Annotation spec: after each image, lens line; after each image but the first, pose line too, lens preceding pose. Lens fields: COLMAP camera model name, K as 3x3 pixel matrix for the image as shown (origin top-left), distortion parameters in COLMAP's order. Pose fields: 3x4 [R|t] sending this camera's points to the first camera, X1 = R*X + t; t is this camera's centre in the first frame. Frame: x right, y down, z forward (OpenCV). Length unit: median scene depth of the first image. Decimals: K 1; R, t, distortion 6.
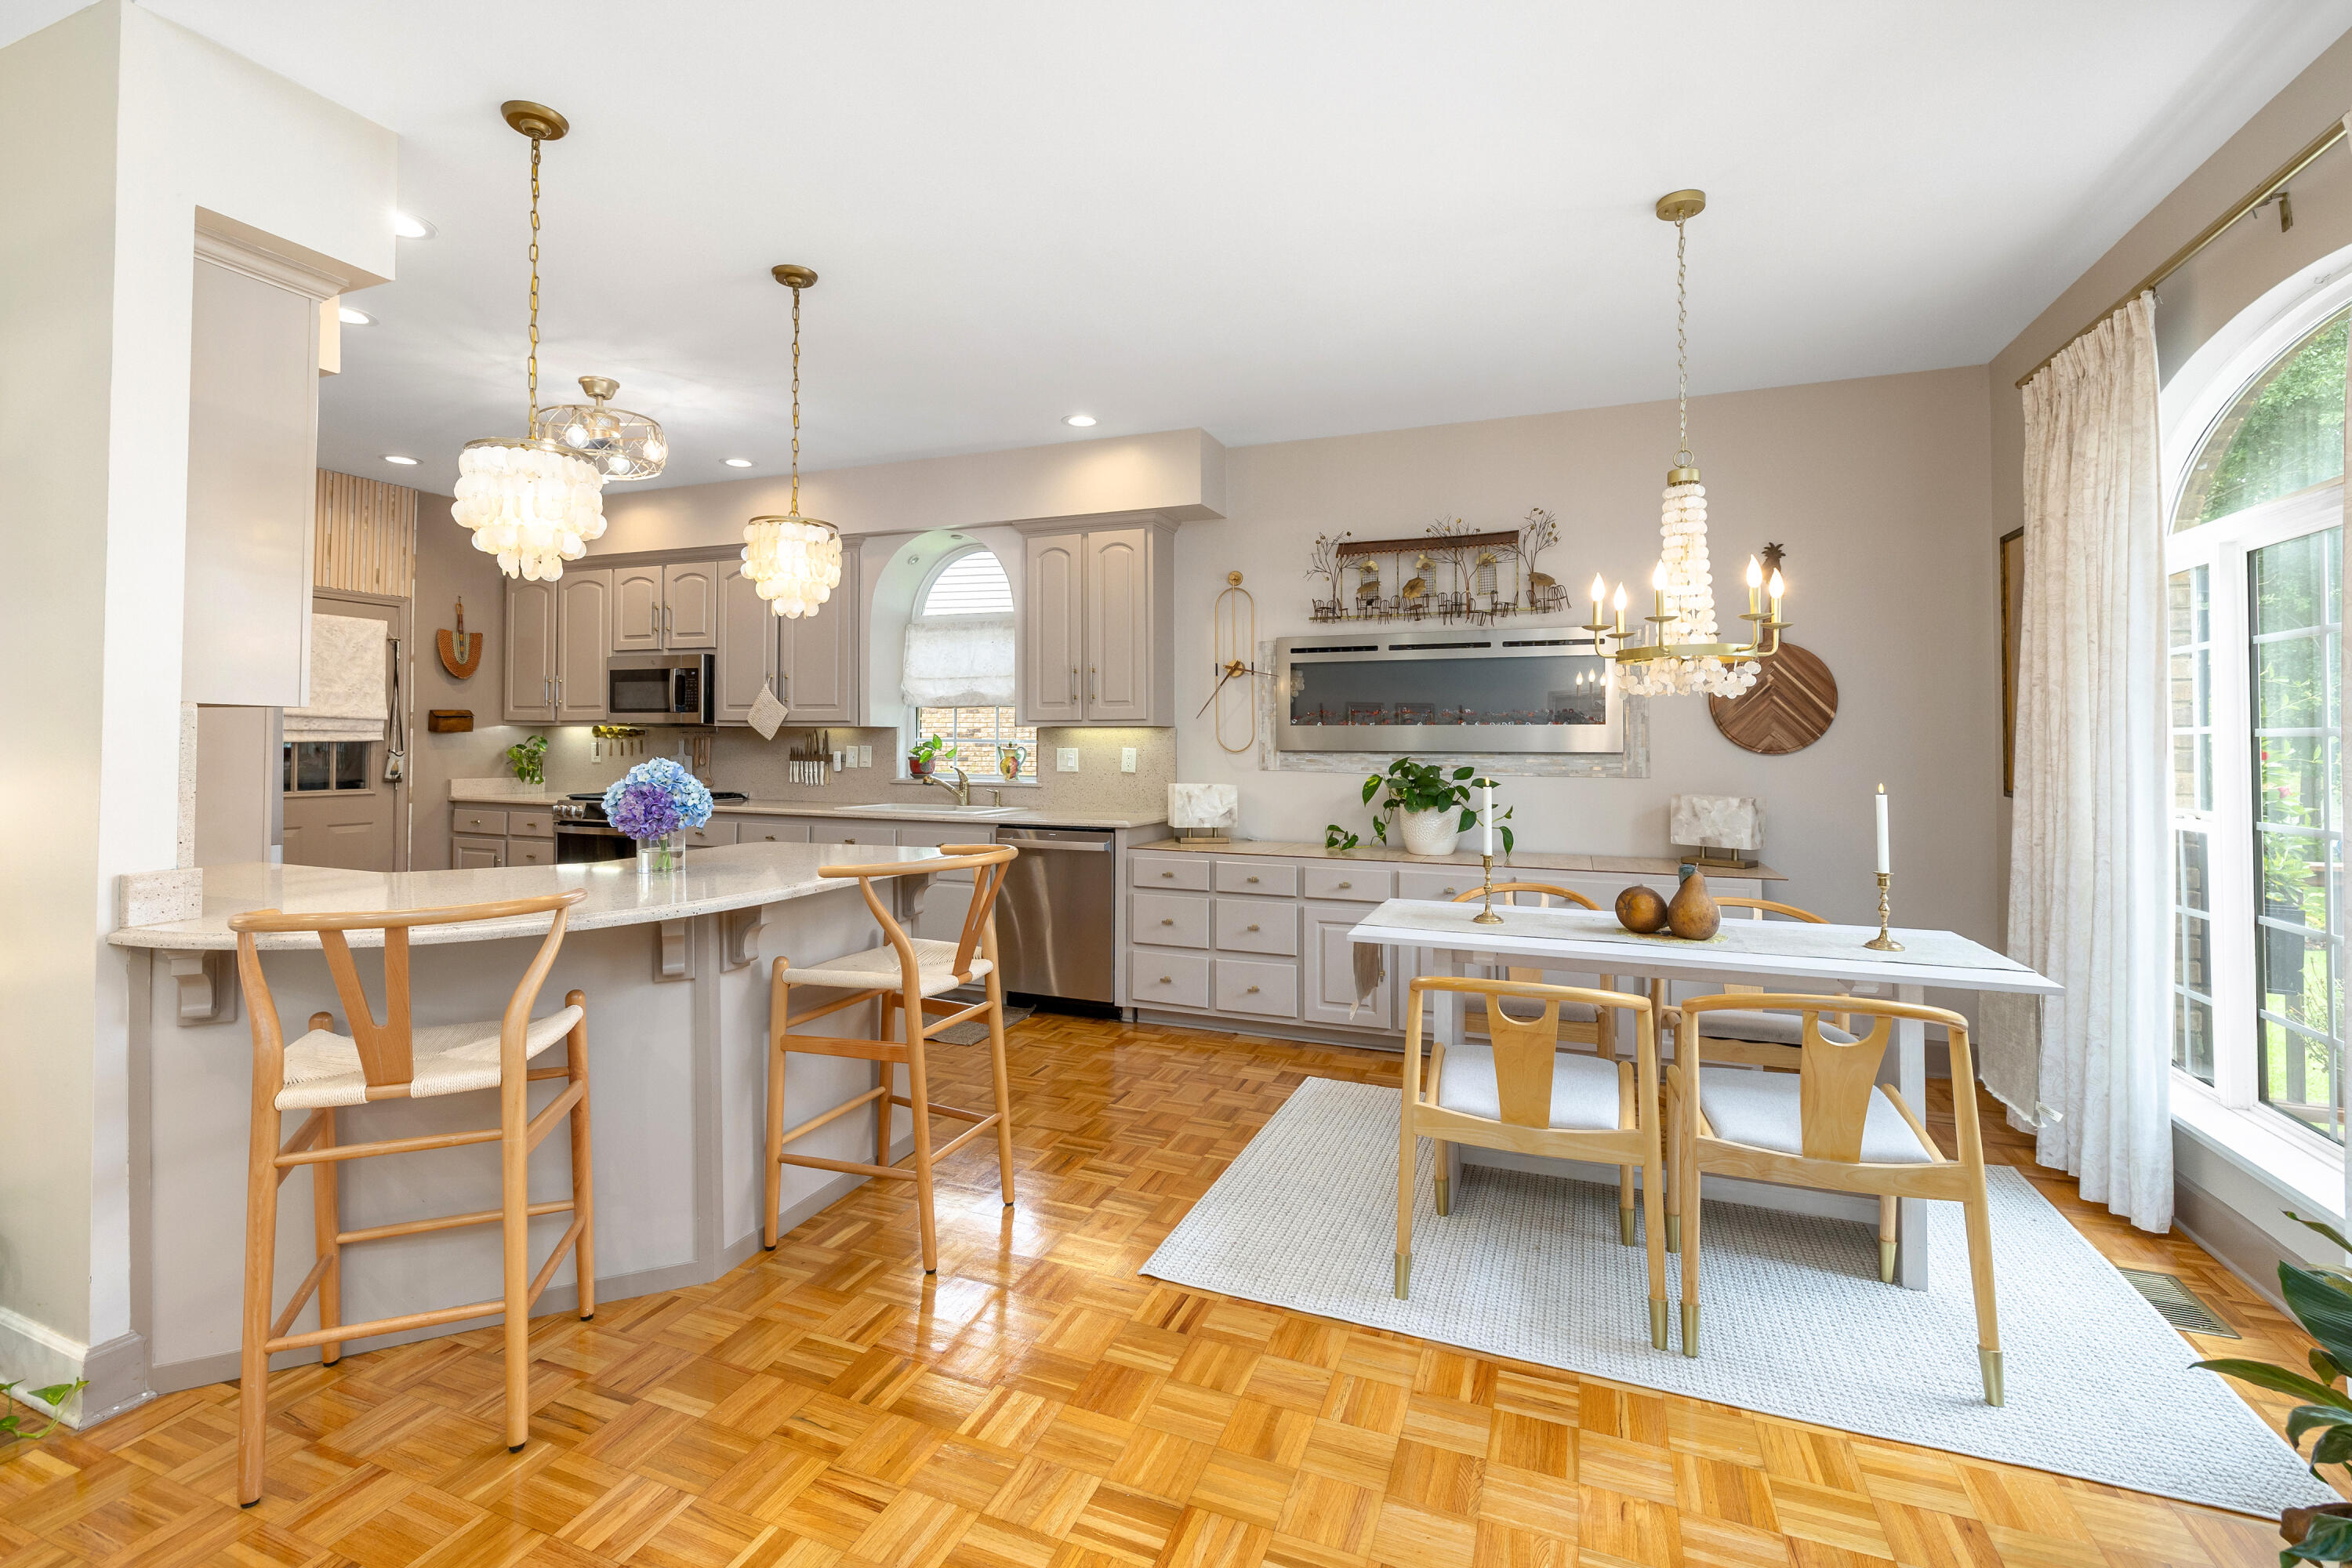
lens RADIAL K [[1044.8, 0, 1157.8], [0, 1044.8, 734.2], [0, 0, 1]] dist [0.004654, 0.000134]
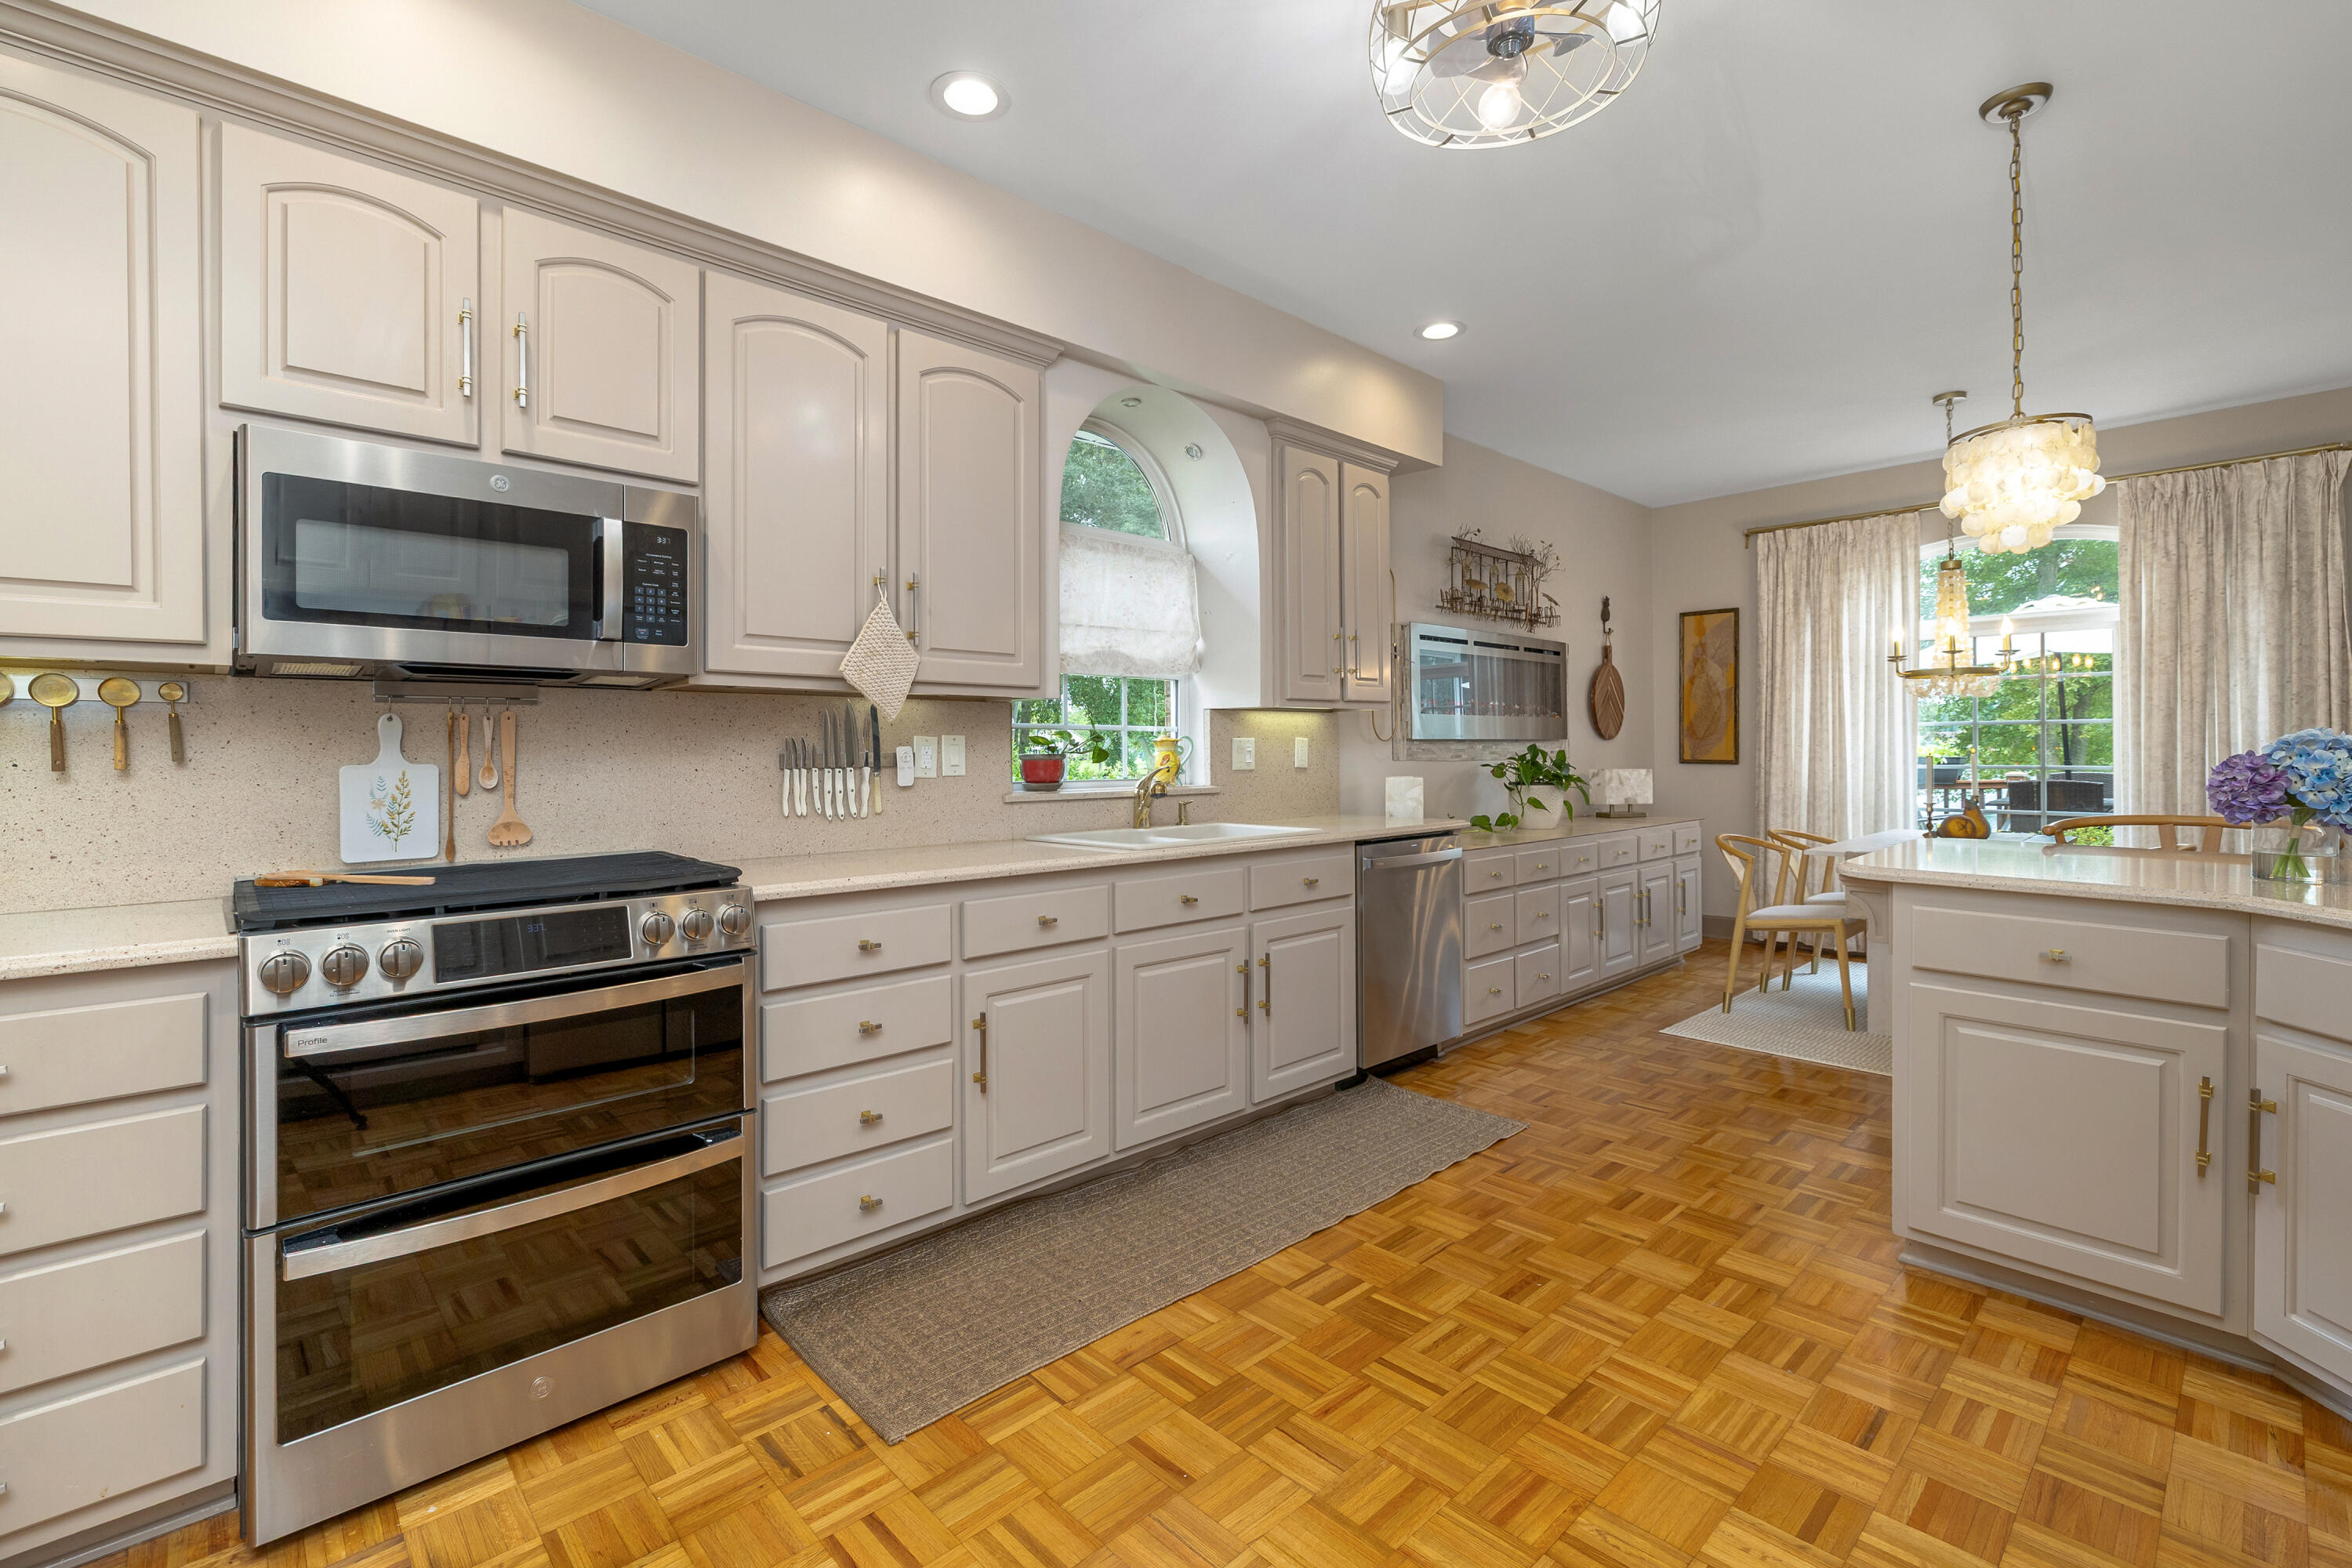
lens RADIAL K [[1044.8, 0, 1166.6], [0, 1044.8, 745.6], [0, 0, 1]] dist [0.004654, 0.000134]
pose [[0.421591, -0.003378, 0.906780, -0.725997], [0.004571, 0.999988, 0.001600, 0.016374], [-0.906774, 0.003471, 0.421602, 0.691663]]
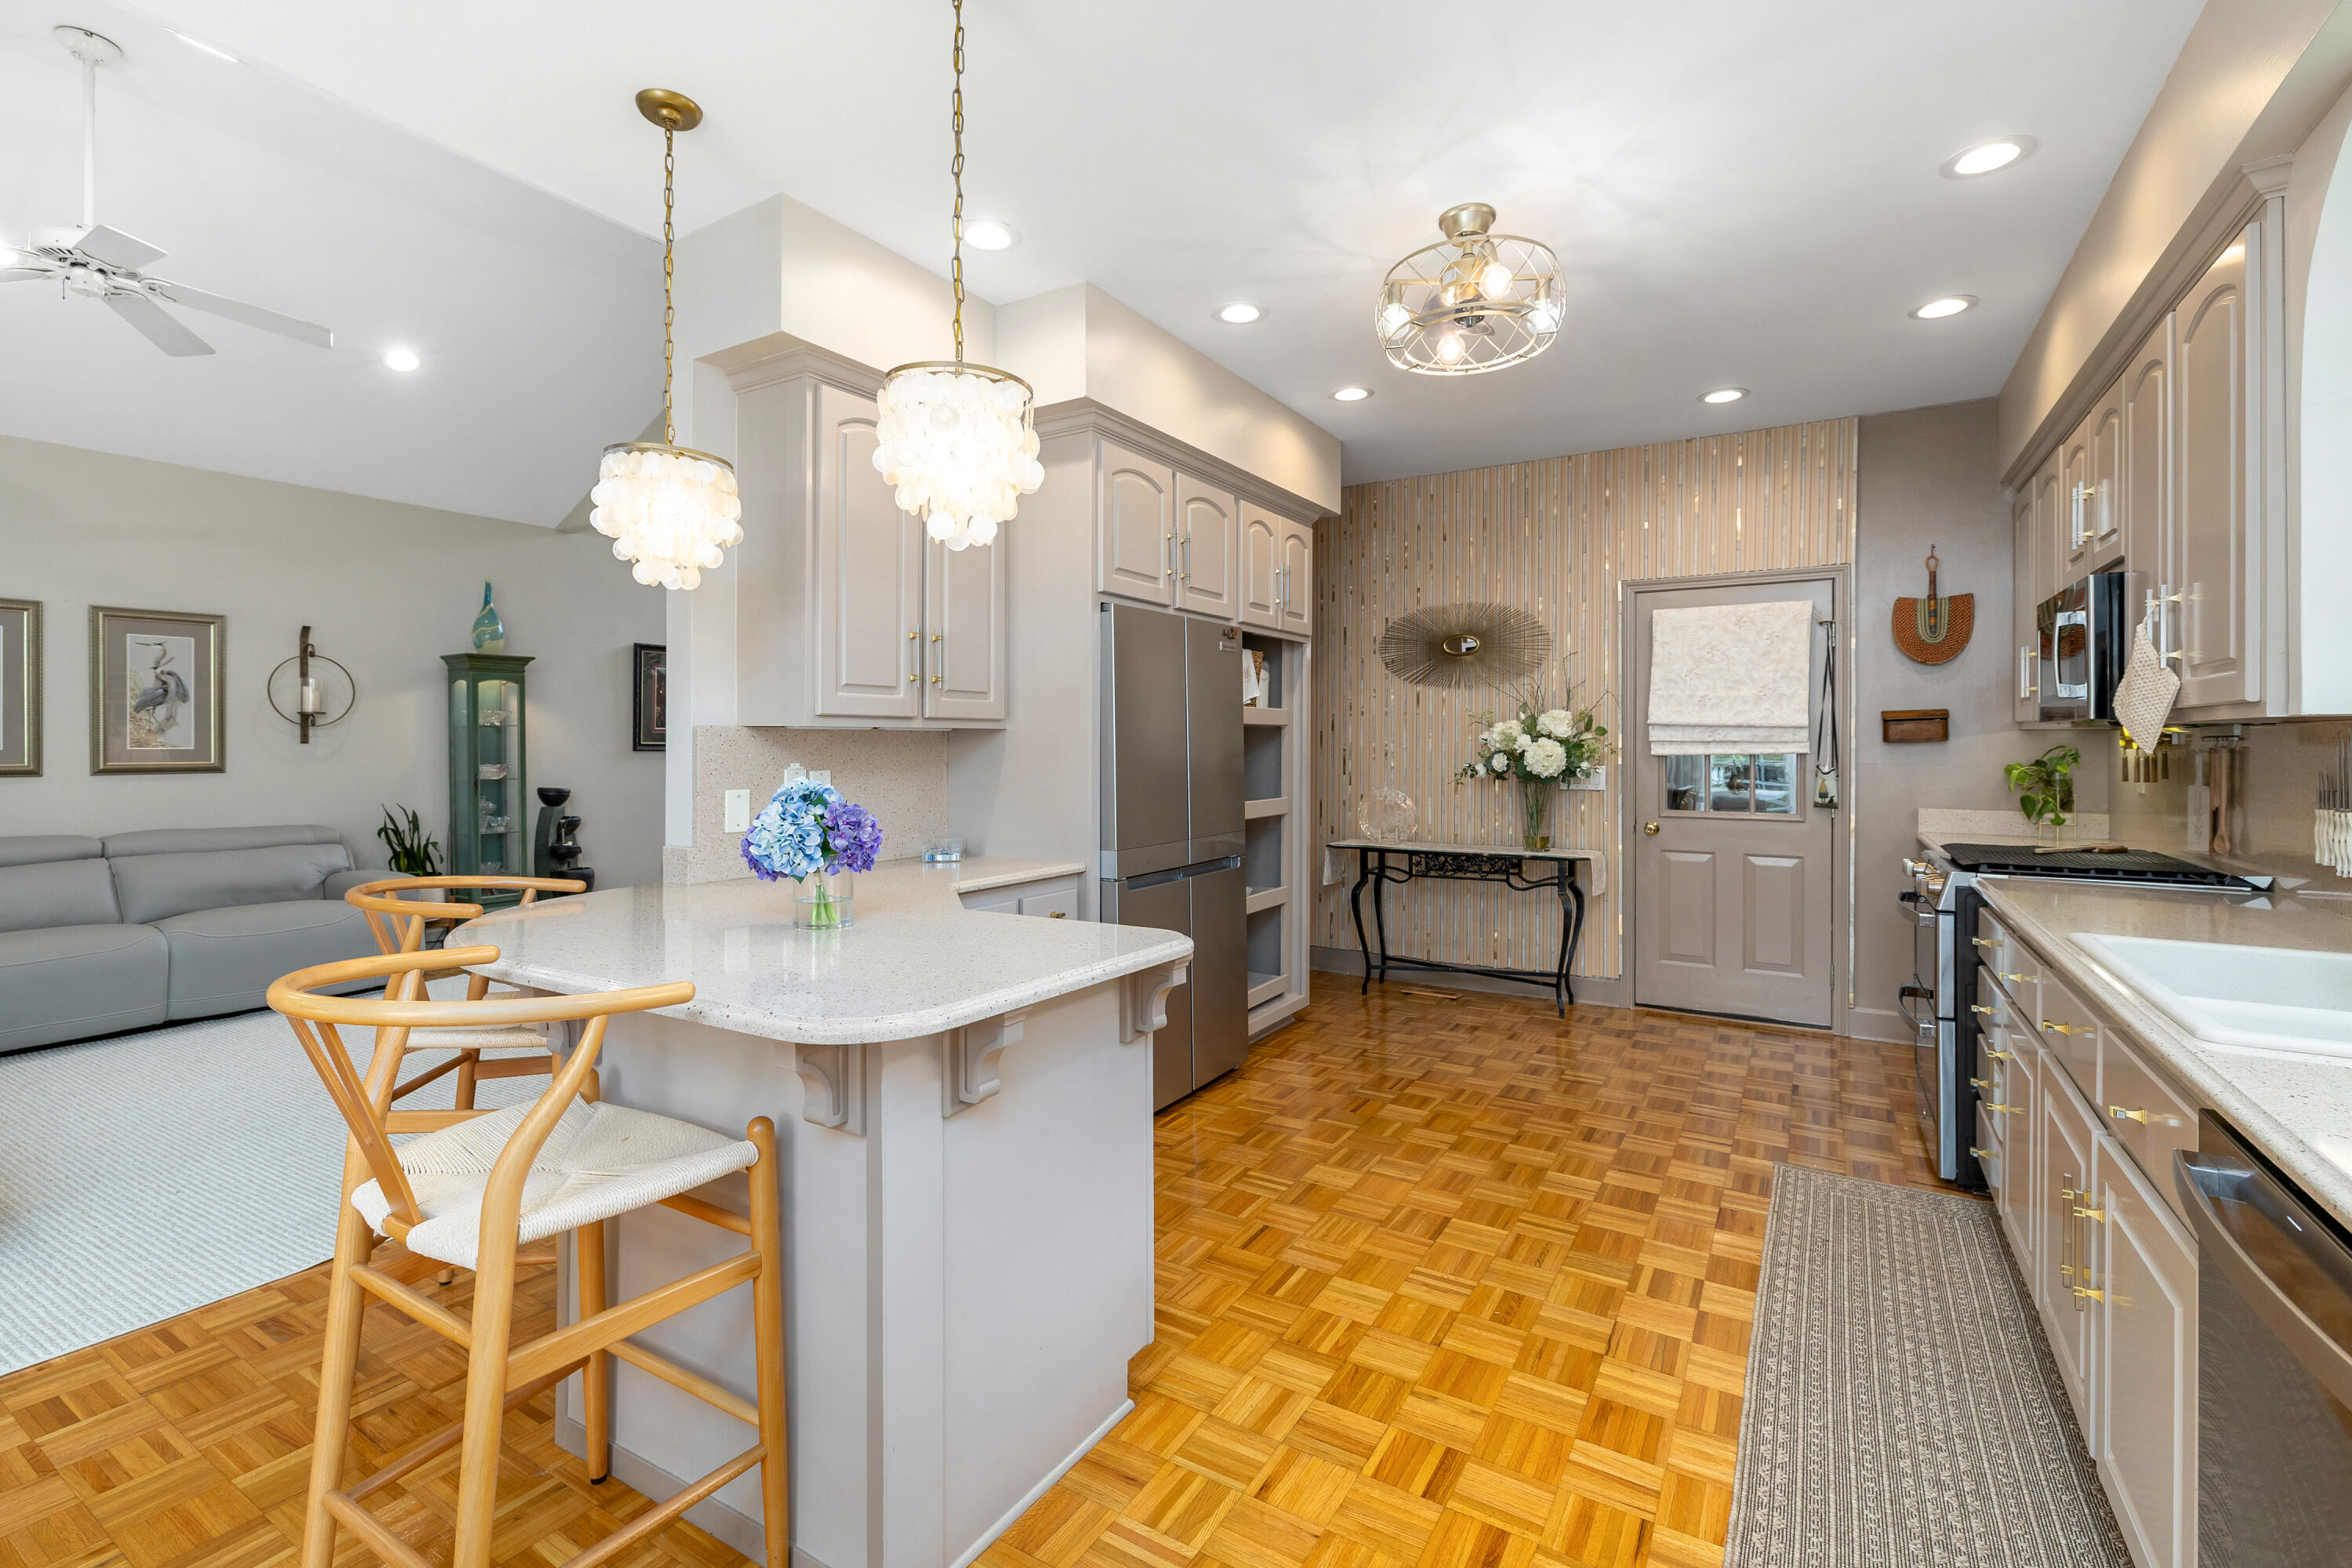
lens RADIAL K [[1044.8, 0, 1195.0], [0, 1044.8, 747.2], [0, 0, 1]] dist [0.004654, 0.000134]
pose [[-0.151654, -0.004882, -0.988422, 0.106179], [0.000587, 0.999987, -0.005029, 0.005126], [0.988433, -0.001343, -0.151650, 0.677919]]
